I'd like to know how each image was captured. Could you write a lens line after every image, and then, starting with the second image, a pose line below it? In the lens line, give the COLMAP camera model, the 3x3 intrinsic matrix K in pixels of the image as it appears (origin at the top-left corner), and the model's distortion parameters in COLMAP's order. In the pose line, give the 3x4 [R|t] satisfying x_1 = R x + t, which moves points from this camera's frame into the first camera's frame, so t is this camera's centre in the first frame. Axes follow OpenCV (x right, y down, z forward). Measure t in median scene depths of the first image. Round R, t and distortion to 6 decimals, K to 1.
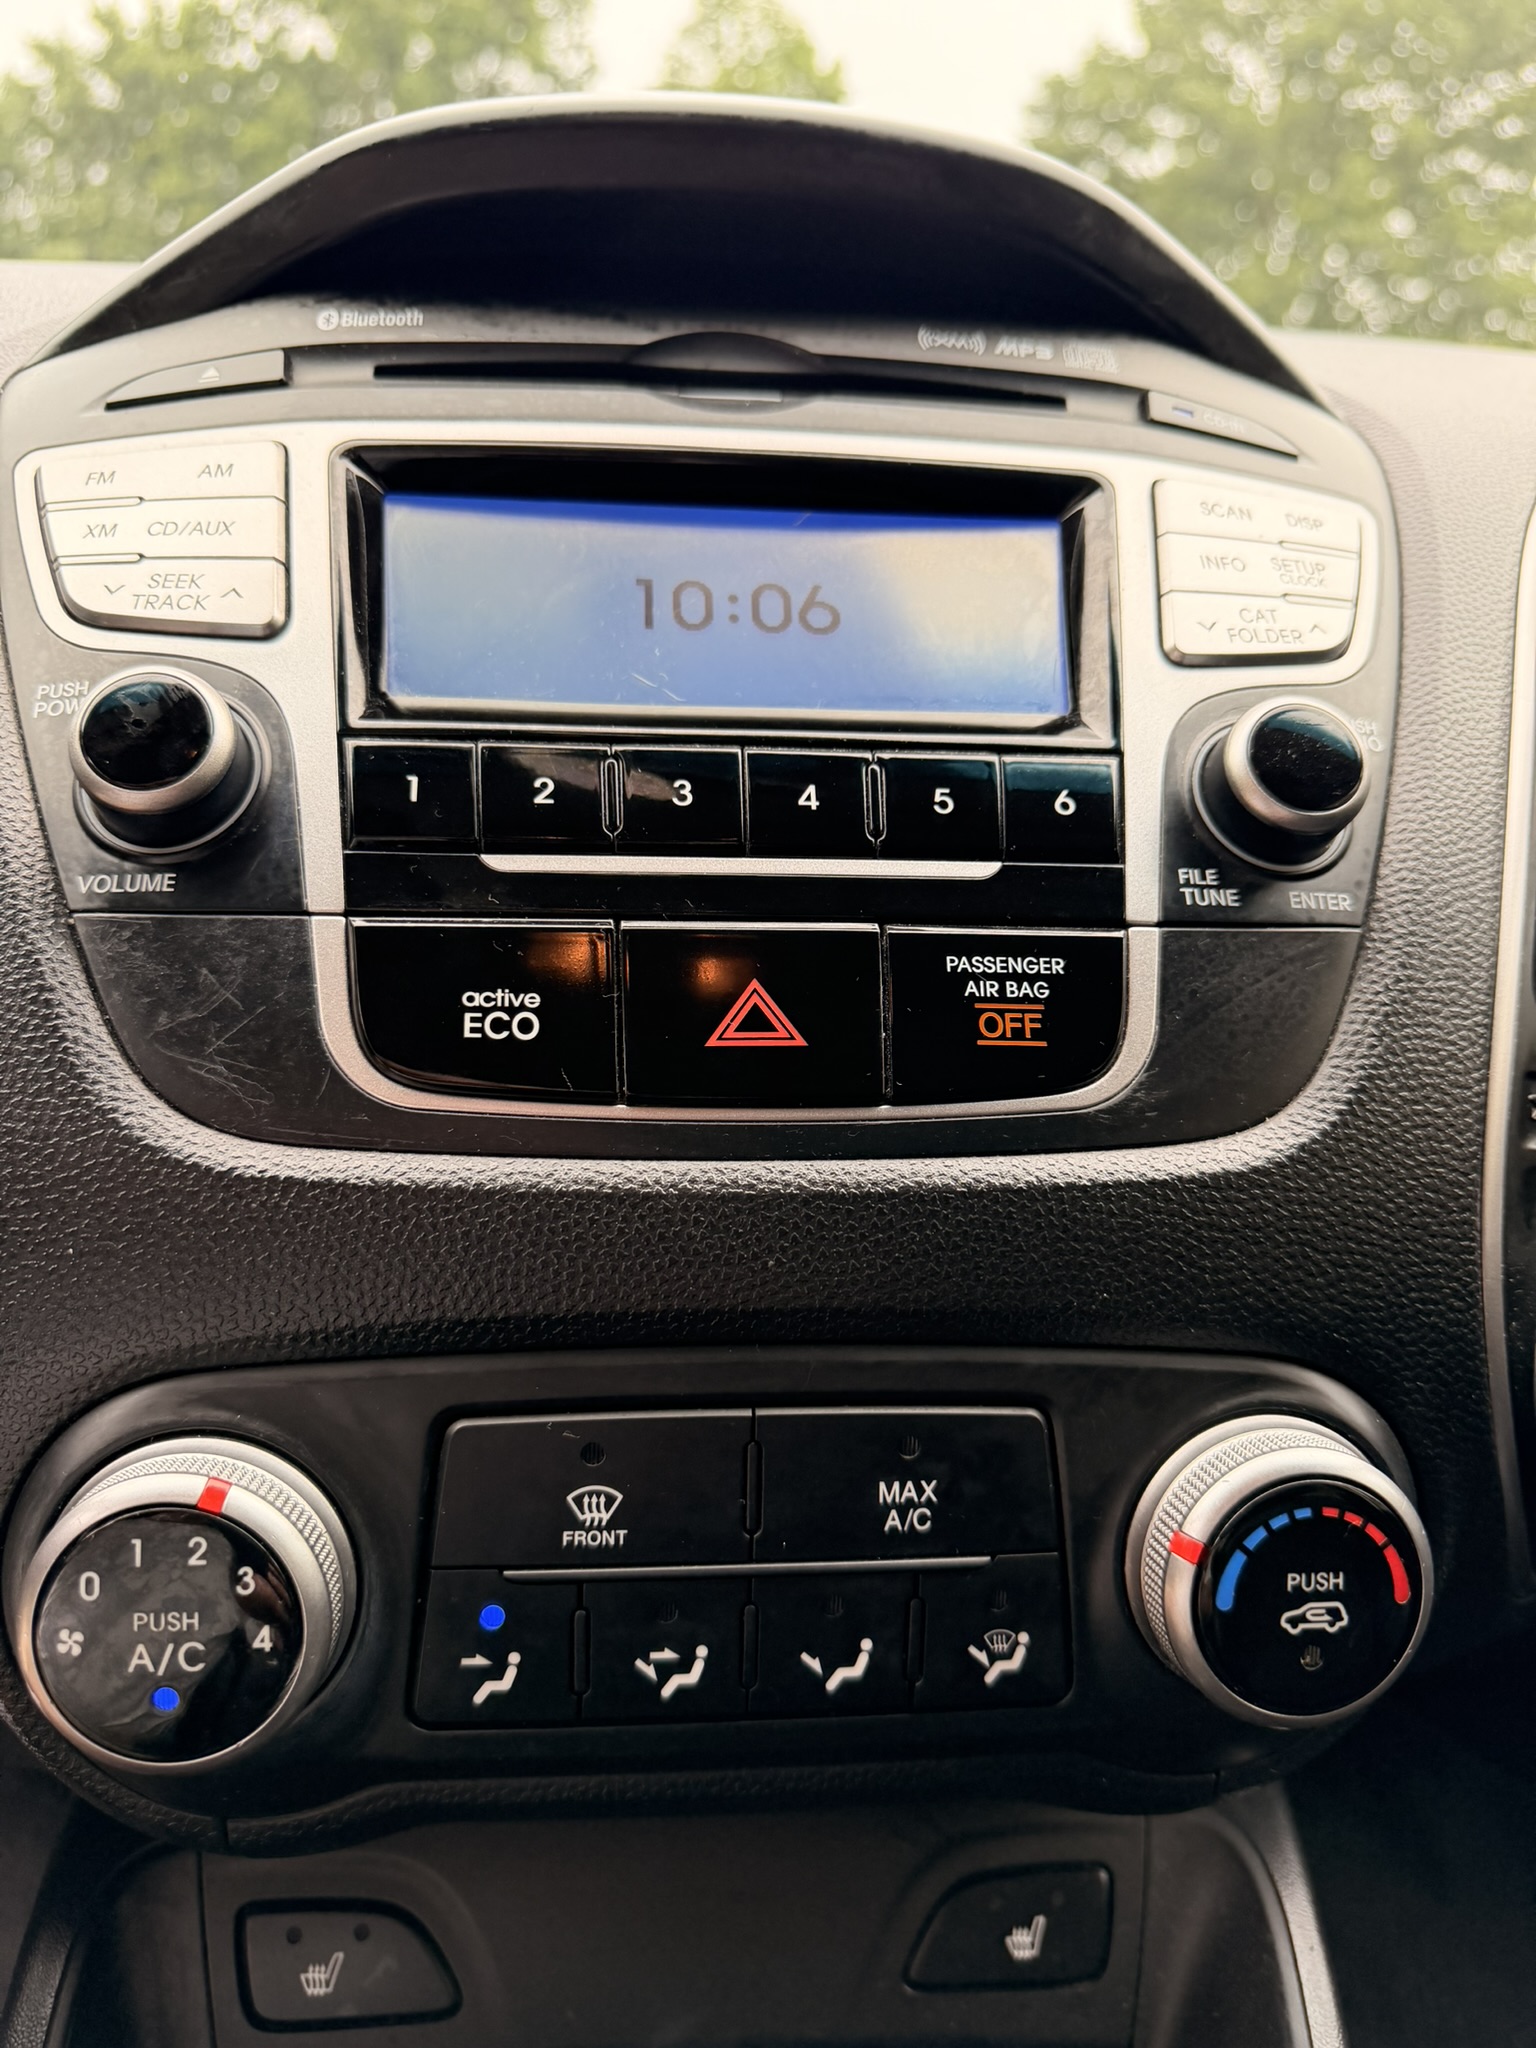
lens RADIAL K [[1439.9, 0, 768.0], [0, 1439.9, 1024.0], [0, 0, 1]] dist [0.006136, -0.001104]
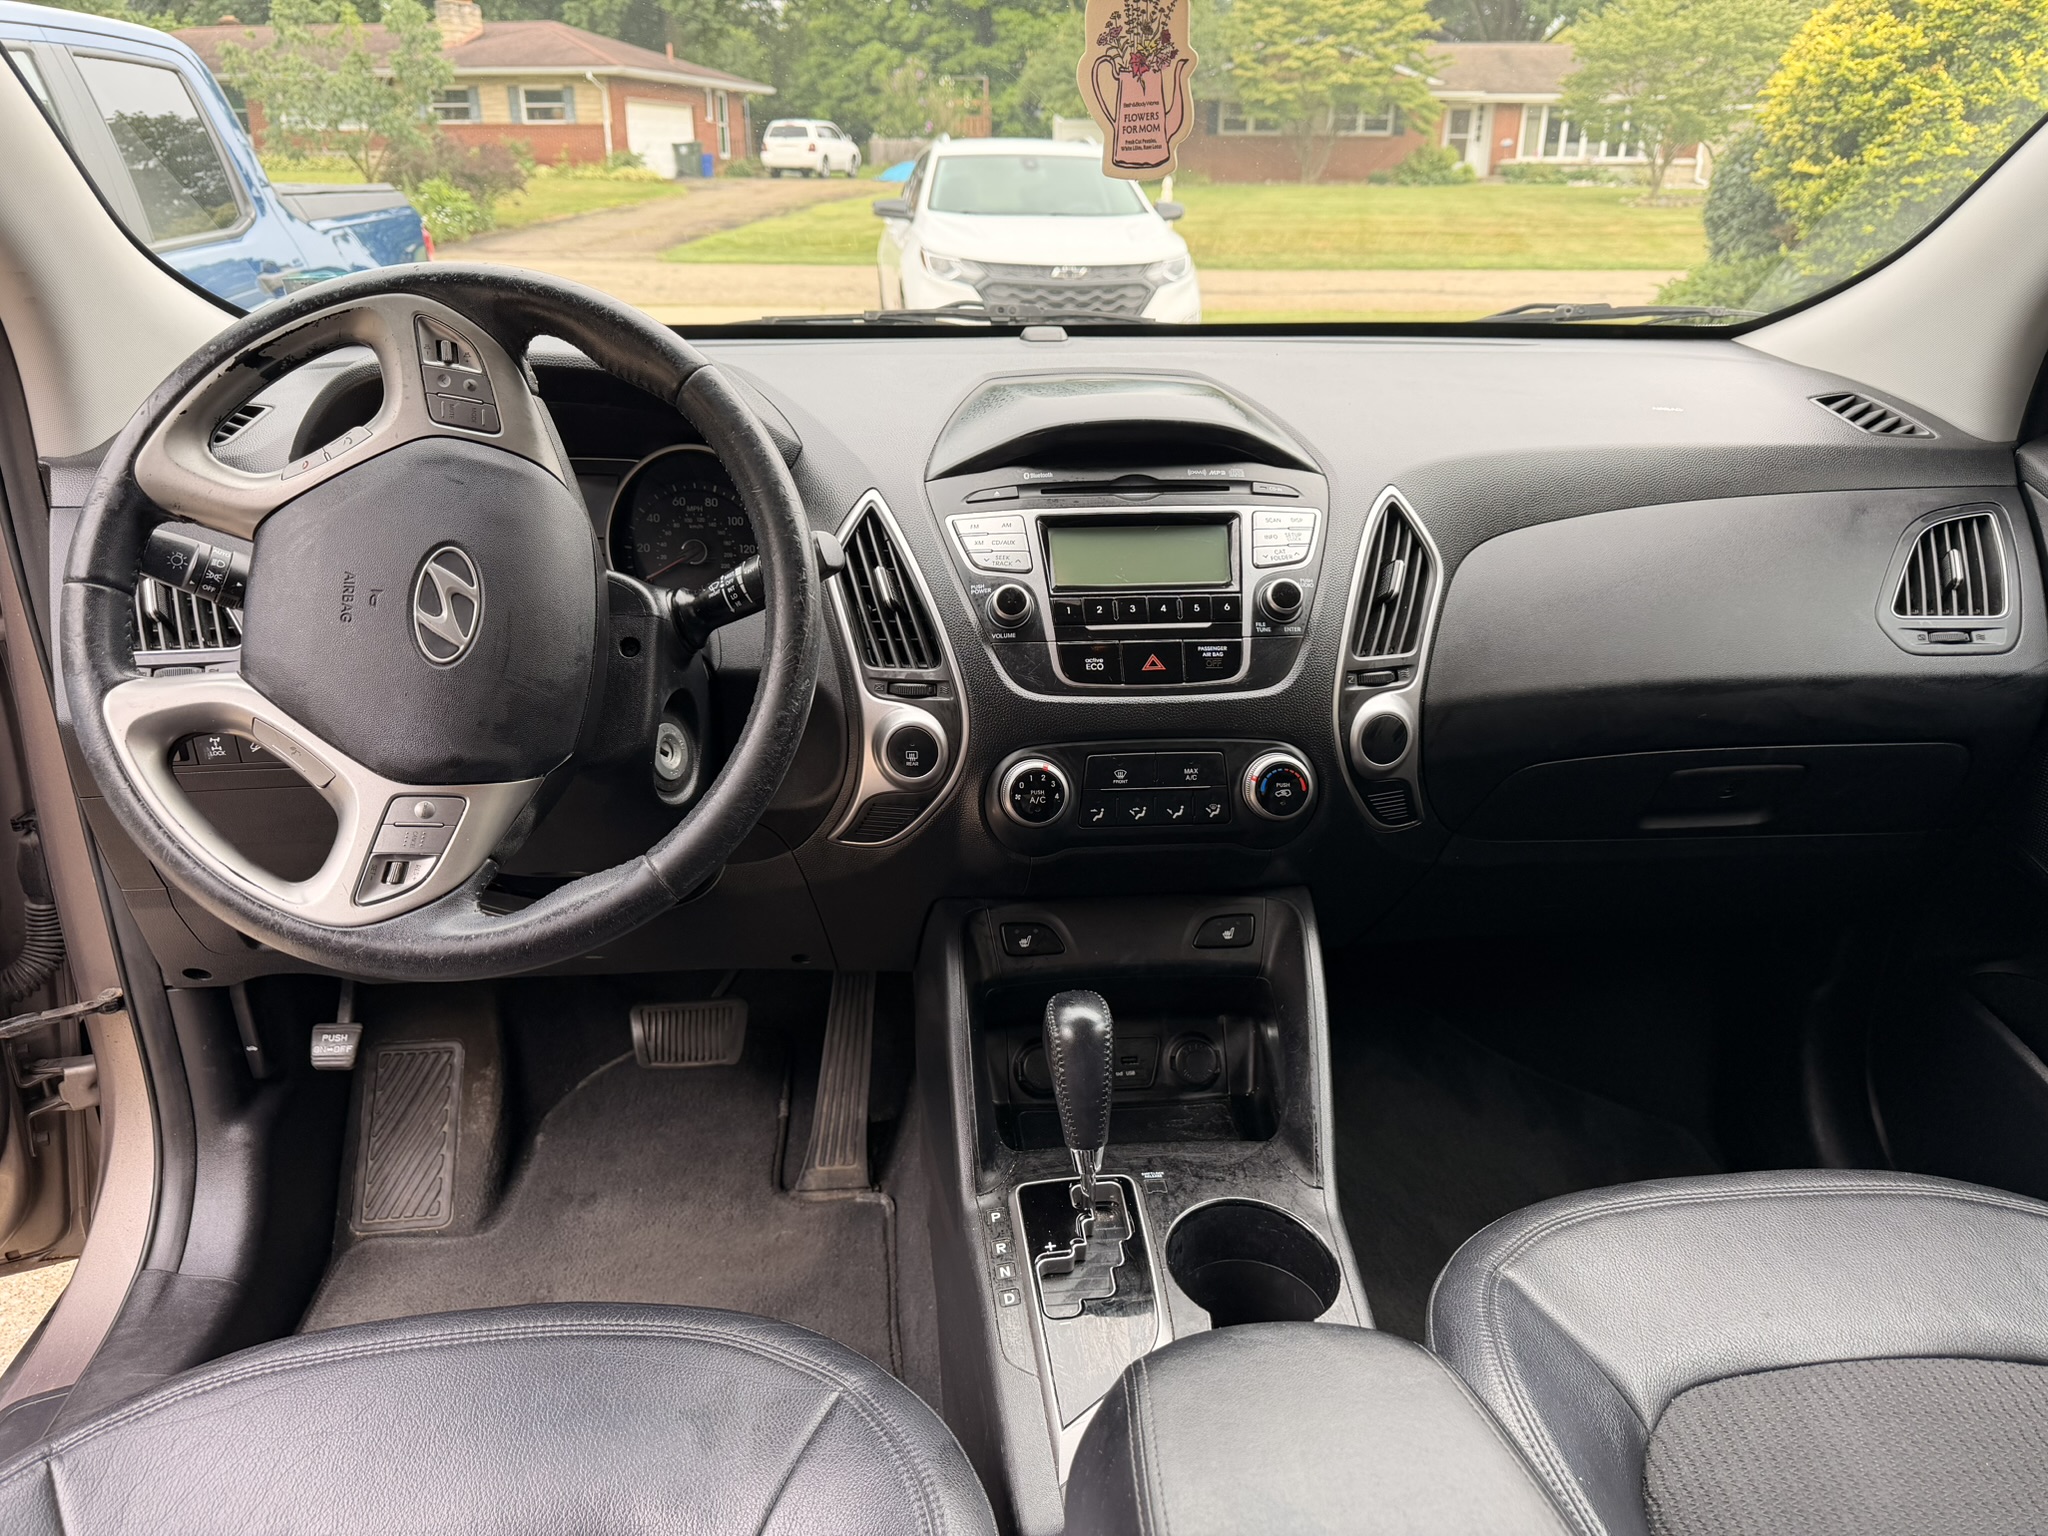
lens RADIAL K [[1488.6, 0, 1016.4], [0, 1488.6, 760.2], [0, 0, 1]] dist [0.003372, 0.000968]
pose [[0.999542, -0.028021, -0.011387, -0.345906], [0.028701, 0.997492, 0.064704, -0.013107], [0.009546, -0.065001, 0.997840, -3.182430]]
